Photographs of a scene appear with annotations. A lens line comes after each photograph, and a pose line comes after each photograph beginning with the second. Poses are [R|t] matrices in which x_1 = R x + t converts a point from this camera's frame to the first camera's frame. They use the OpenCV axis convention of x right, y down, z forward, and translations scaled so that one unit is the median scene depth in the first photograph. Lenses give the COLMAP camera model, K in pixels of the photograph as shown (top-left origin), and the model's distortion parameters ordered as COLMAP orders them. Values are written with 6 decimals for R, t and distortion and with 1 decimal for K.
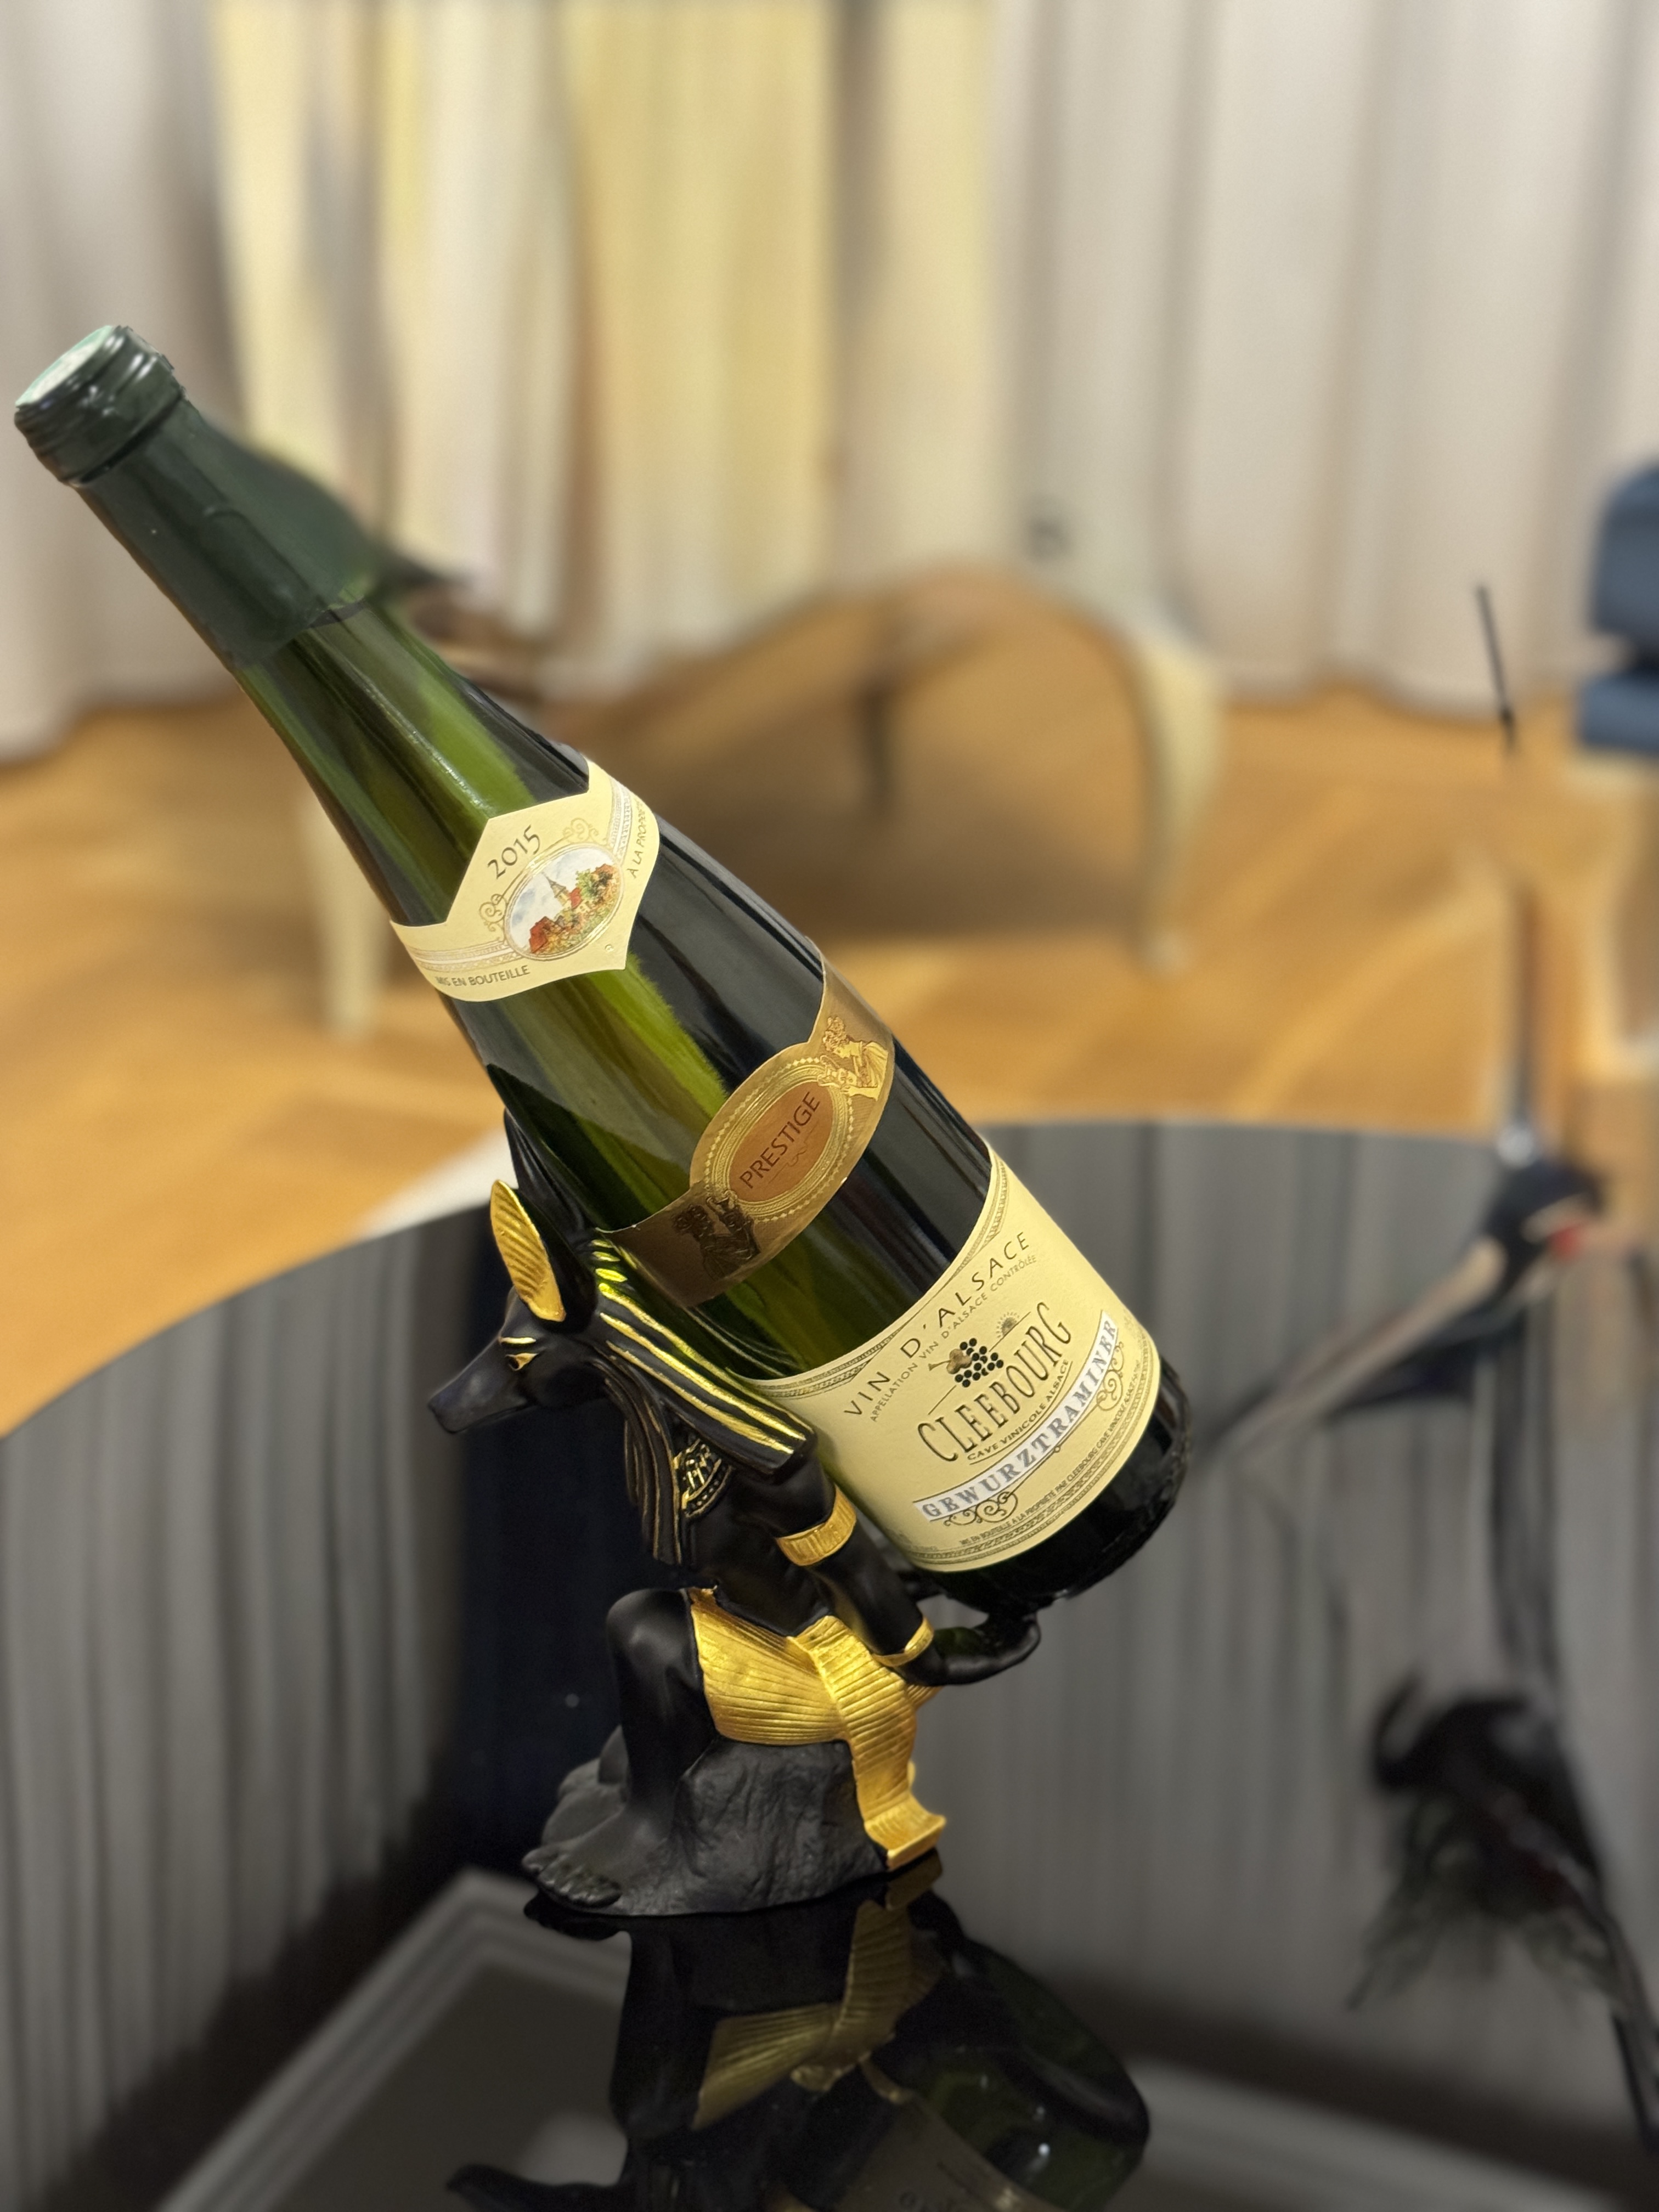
lens RADIAL K [[3280.7, 0, 830.1], [0, 3280.7, 1103.3], [0, 0, 1]] dist [0.107263, 0.000000]
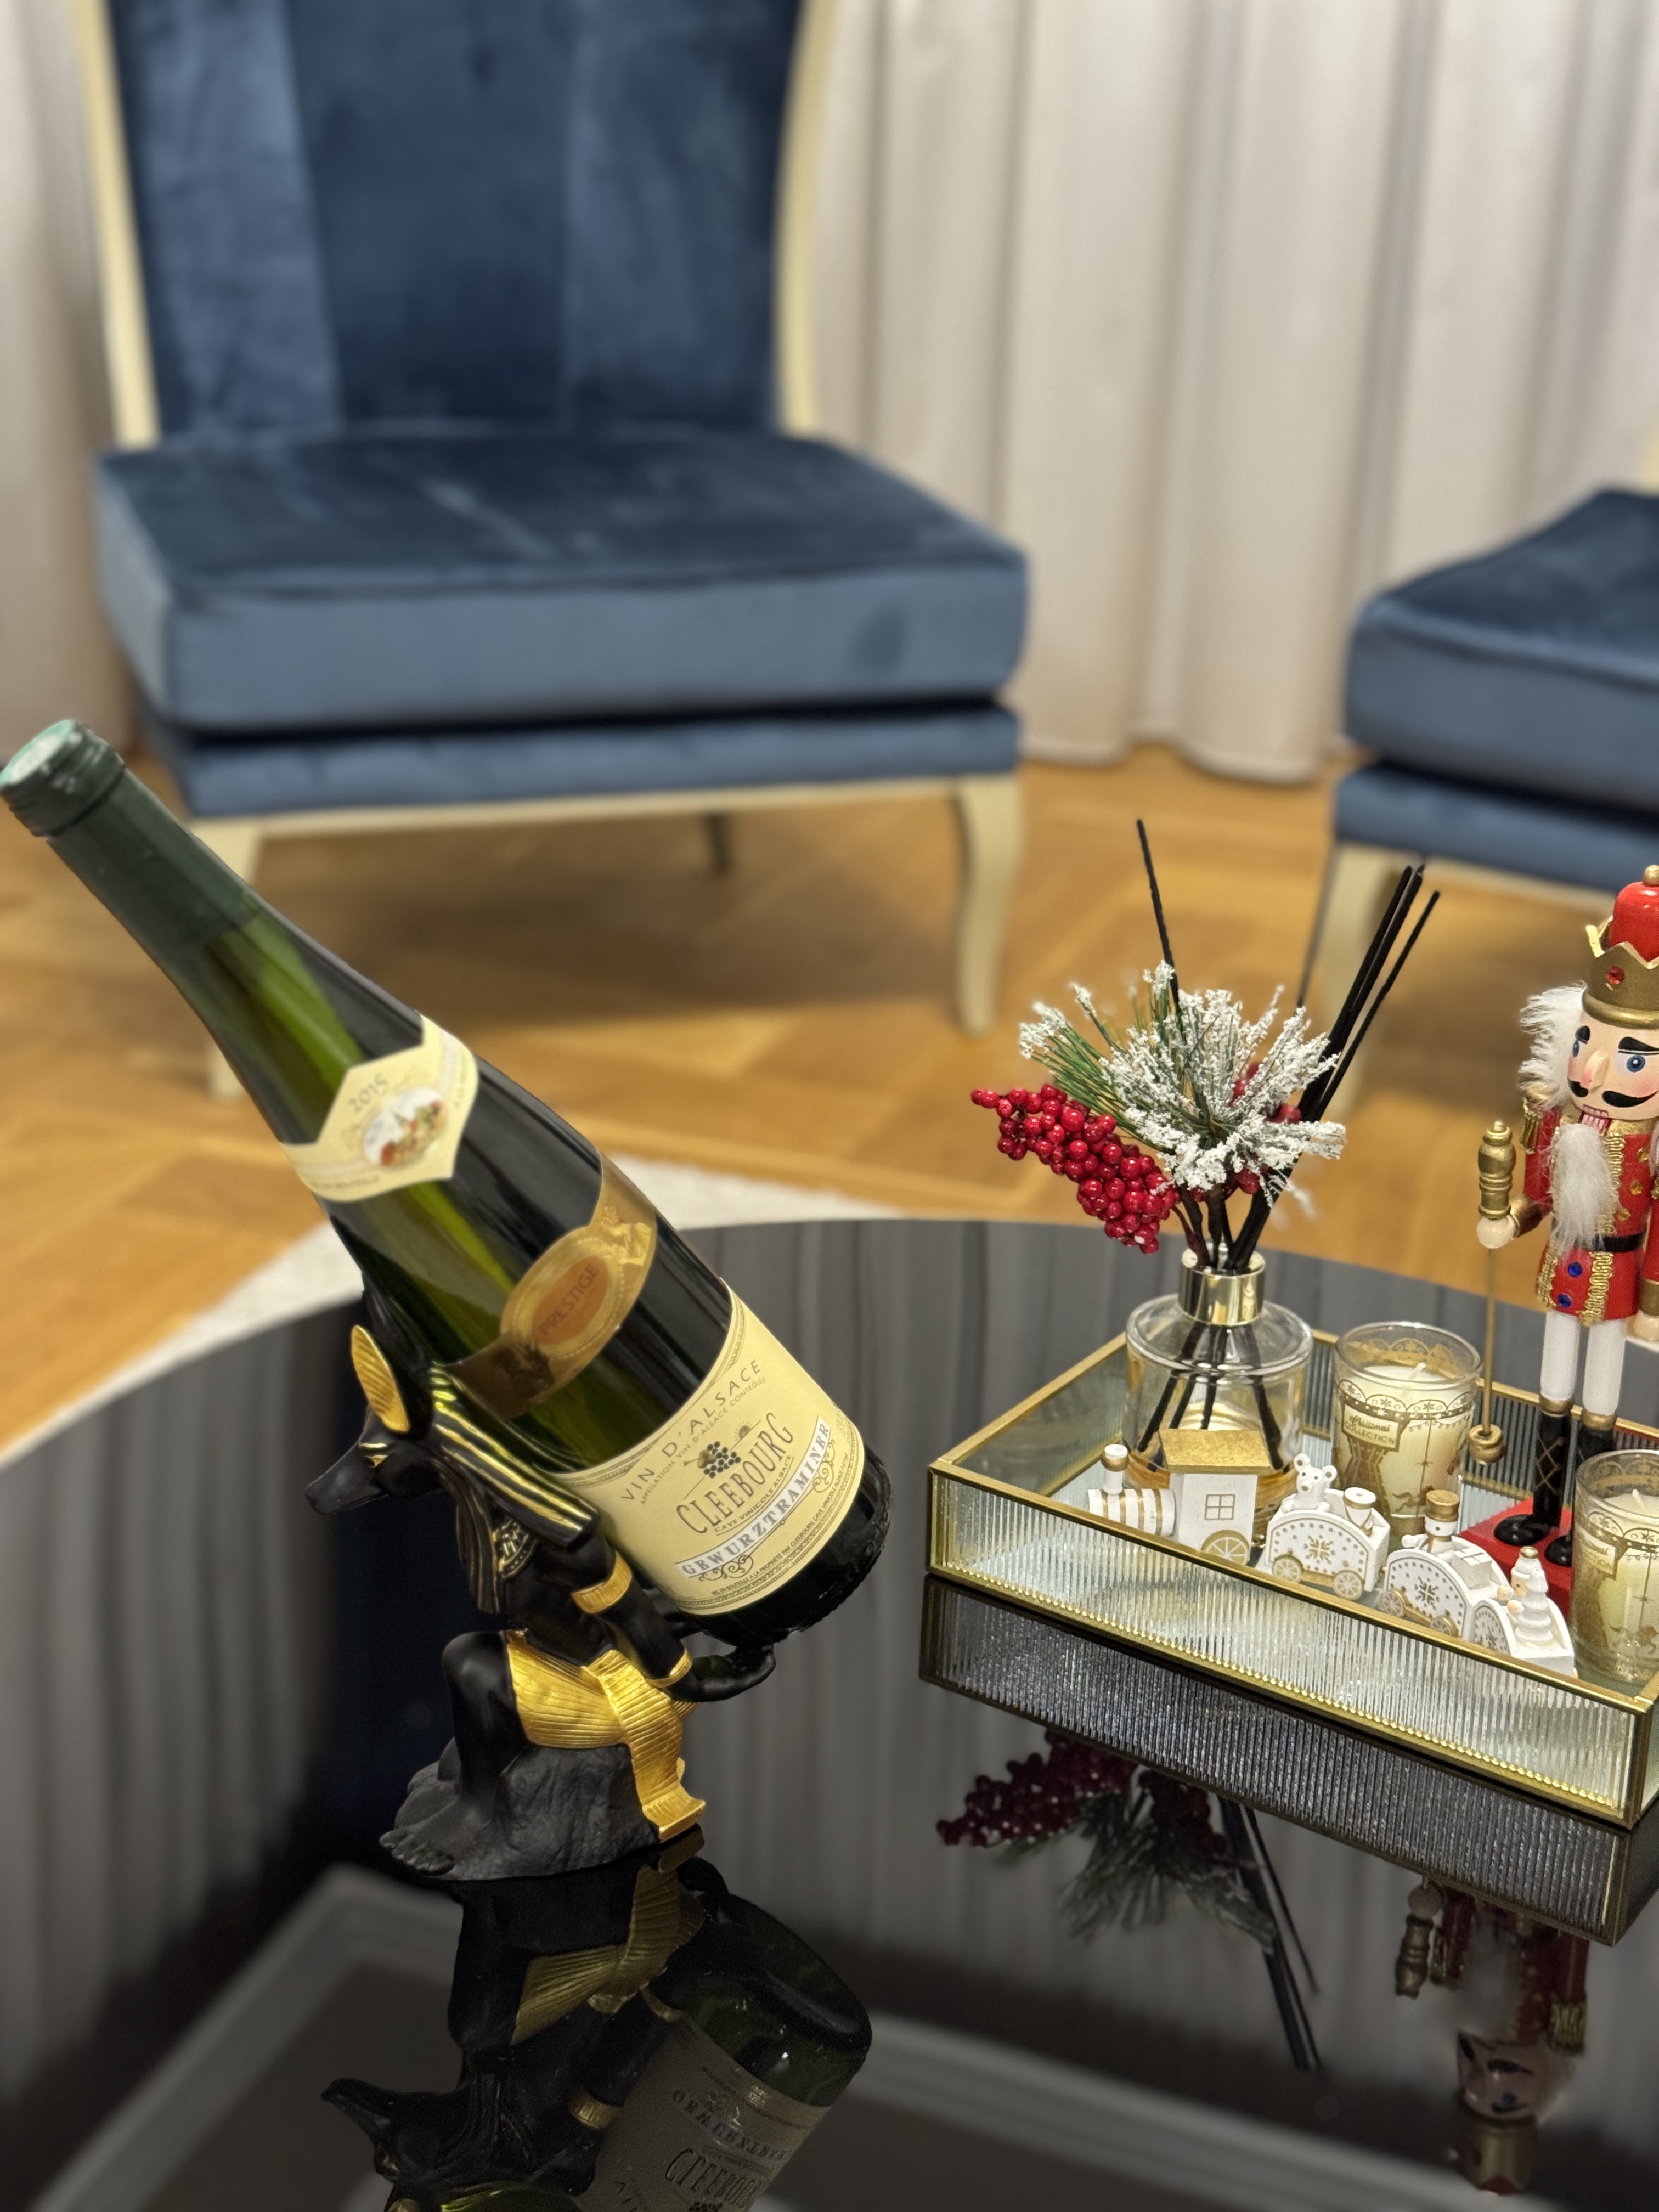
lens RADIAL K [[3280.7, 0, 858.6], [0, 3280.7, 1088.6], [0, 0, 1]] dist [0.107263, 0.000000]
pose [[0.998863, -0.005053, 0.047414, 0.035721], [0.005176, 0.999984, -0.002467, -0.063590], [-0.047401, 0.002710, 0.998872, -0.314795]]
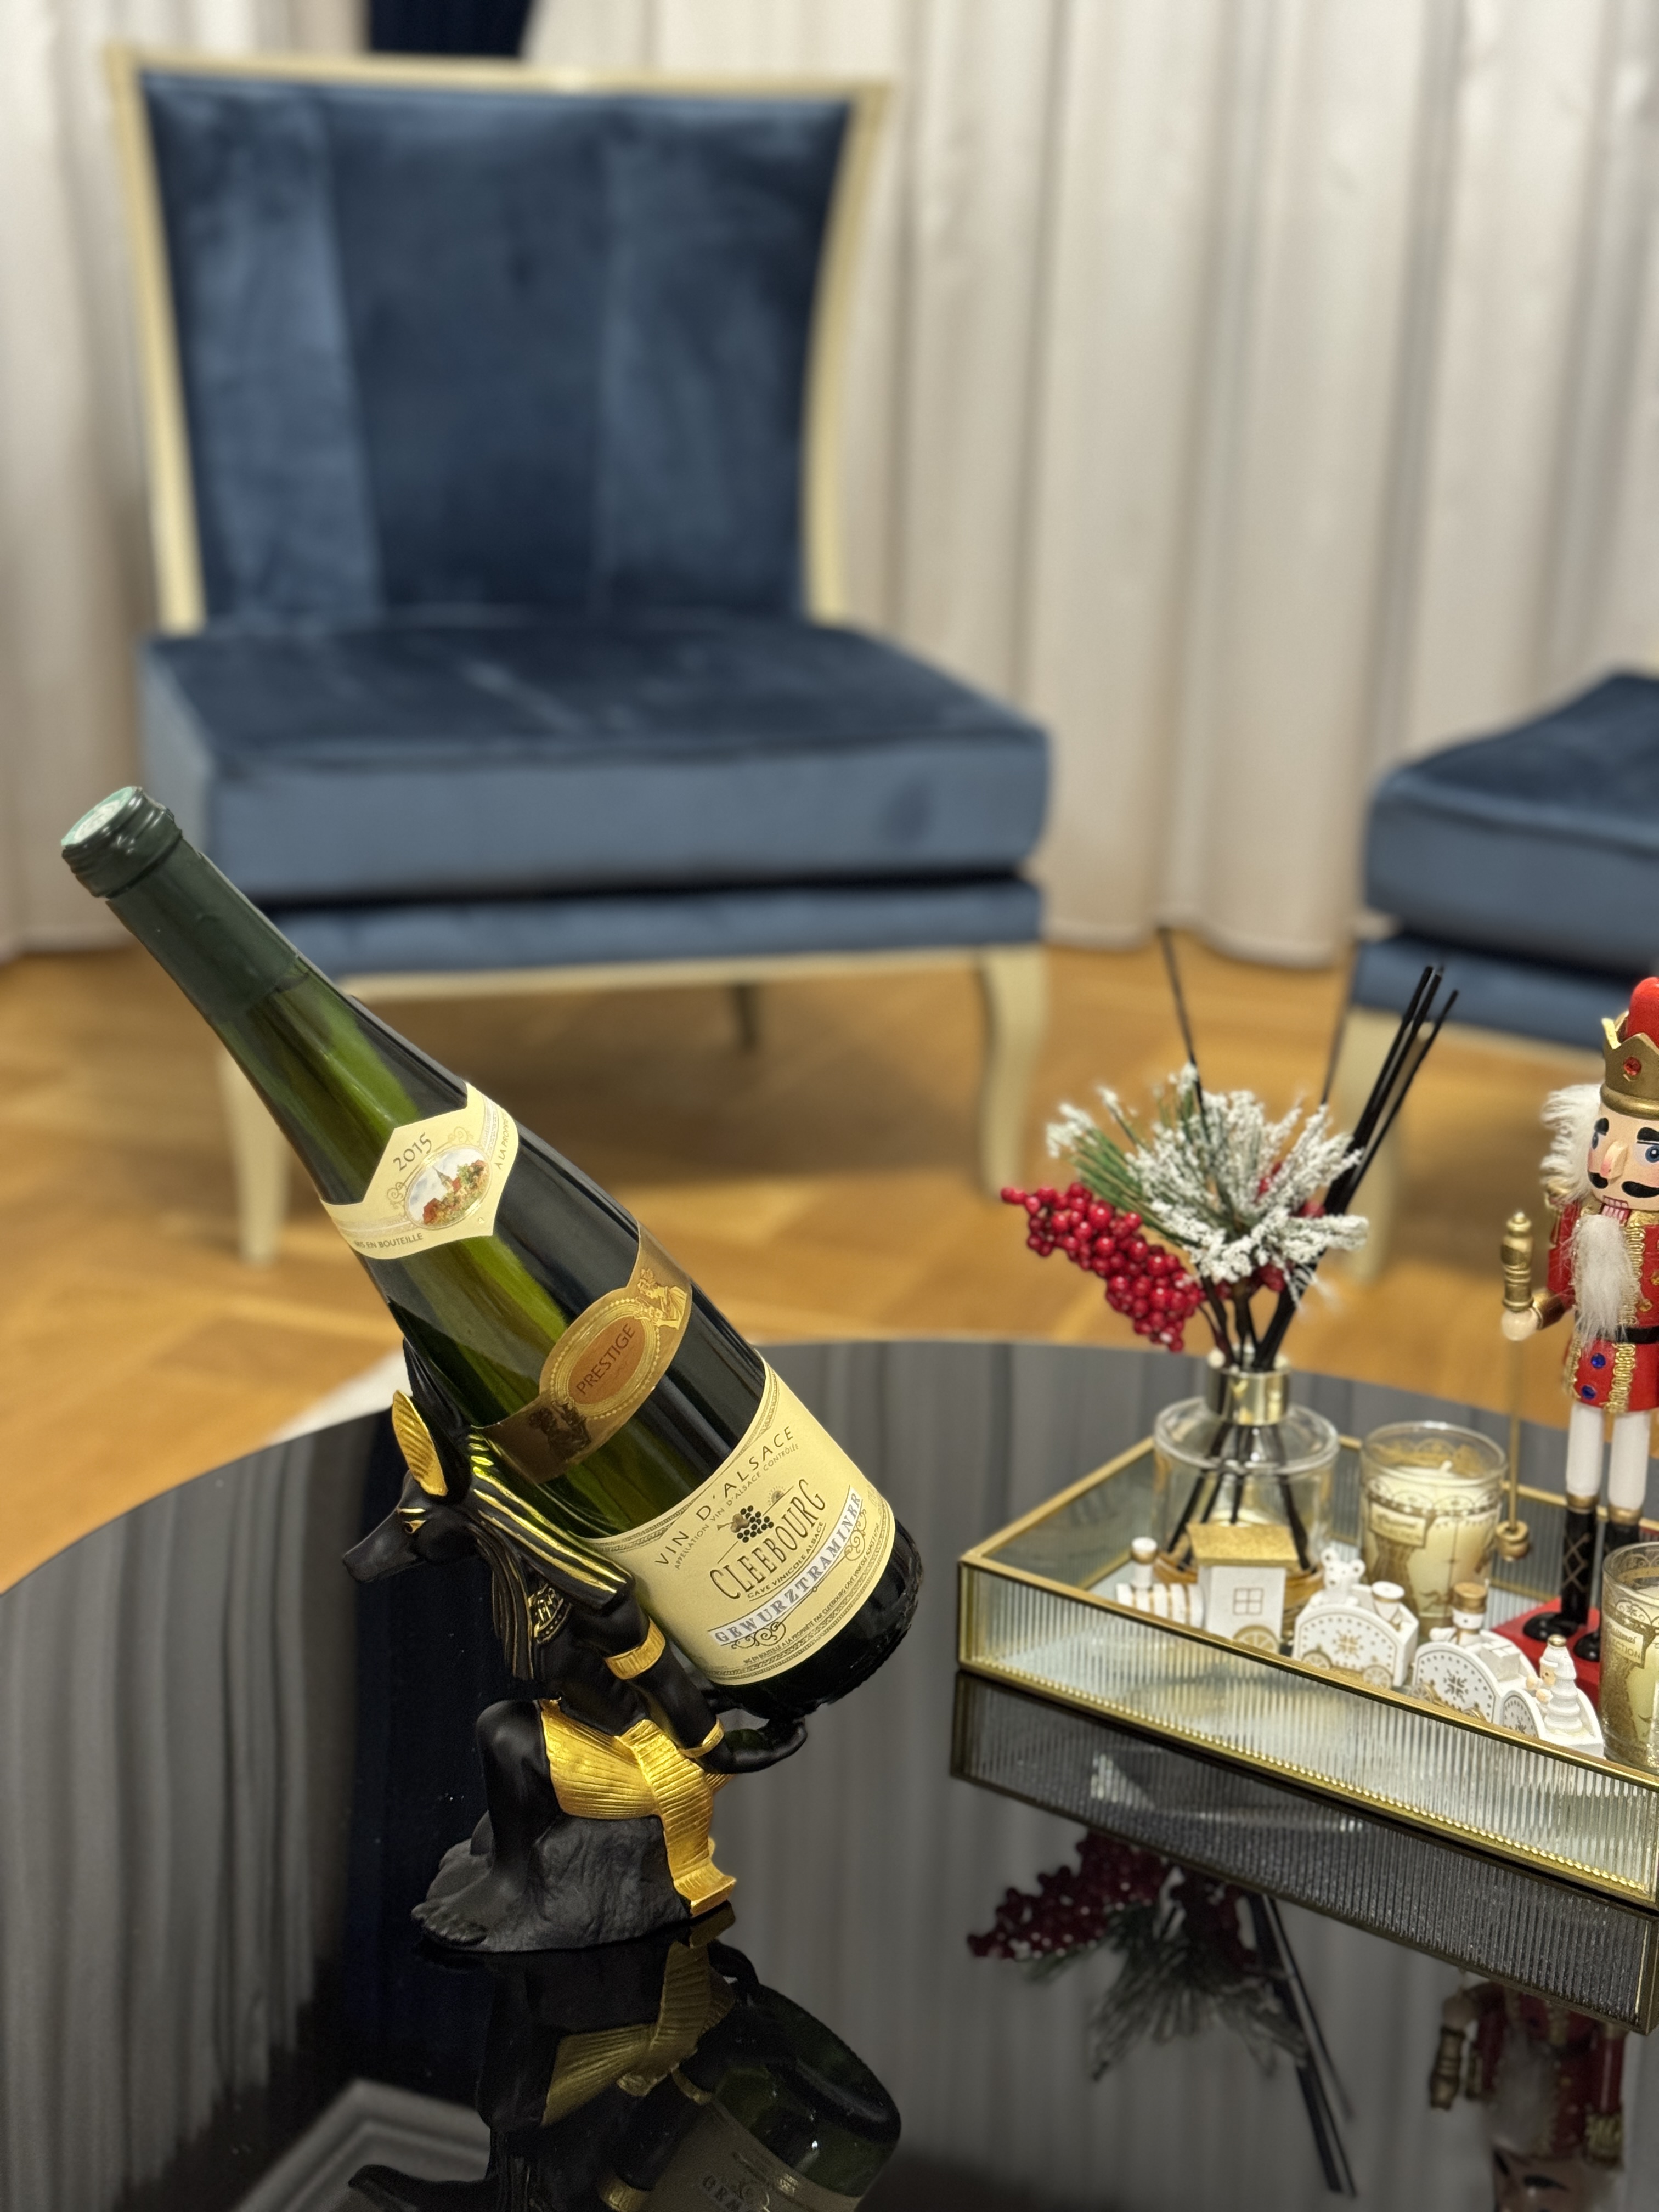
lens RADIAL K [[3280.7, 0, 850.4], [0, 3280.7, 1064.6], [0, 0, 1]] dist [0.107263, 0.000000]
pose [[0.999284, -0.000695, 0.037832, 0.031276], [0.003617, 0.997007, -0.077225, -0.004587], [-0.037665, 0.077307, 0.996296, -0.340344]]
